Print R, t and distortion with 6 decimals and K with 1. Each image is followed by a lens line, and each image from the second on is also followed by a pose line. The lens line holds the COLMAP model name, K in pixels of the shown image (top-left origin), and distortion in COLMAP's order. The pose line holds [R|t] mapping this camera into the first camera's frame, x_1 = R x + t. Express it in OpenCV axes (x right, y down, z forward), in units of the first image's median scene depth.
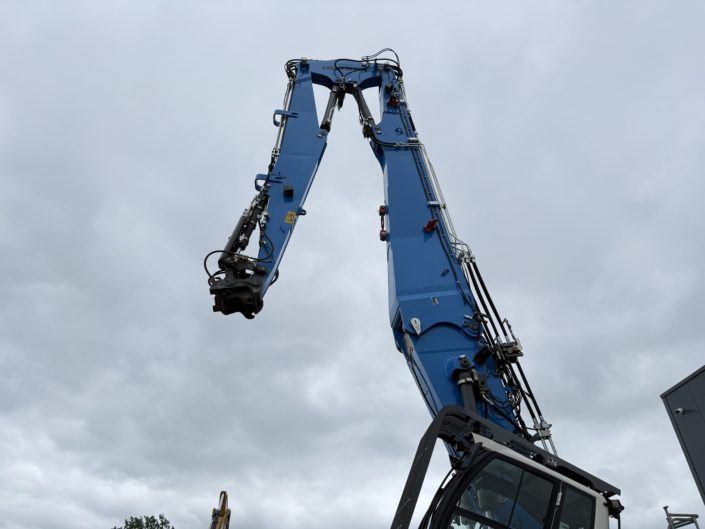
lens RADIAL K [[489.7, 0, 352.5], [0, 489.7, 264.5], [0, 0, 1]] dist [0.101203, -0.140104]
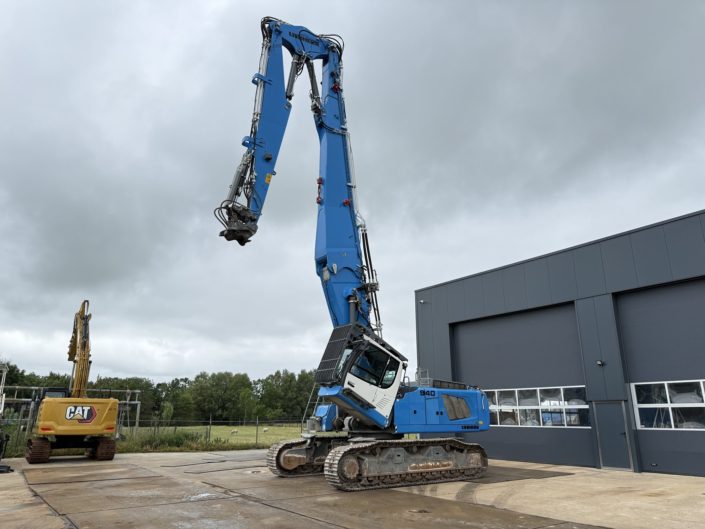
lens RADIAL K [[489.7, 0, 352.5], [0, 489.7, 264.5], [0, 0, 1]] dist [0.101203, -0.140104]
pose [[0.875817, 0.150620, 0.458540, -0.565016], [-0.307655, 0.906245, 0.289945, -0.380190], [-0.371878, -0.395011, 0.840044, -0.493903]]
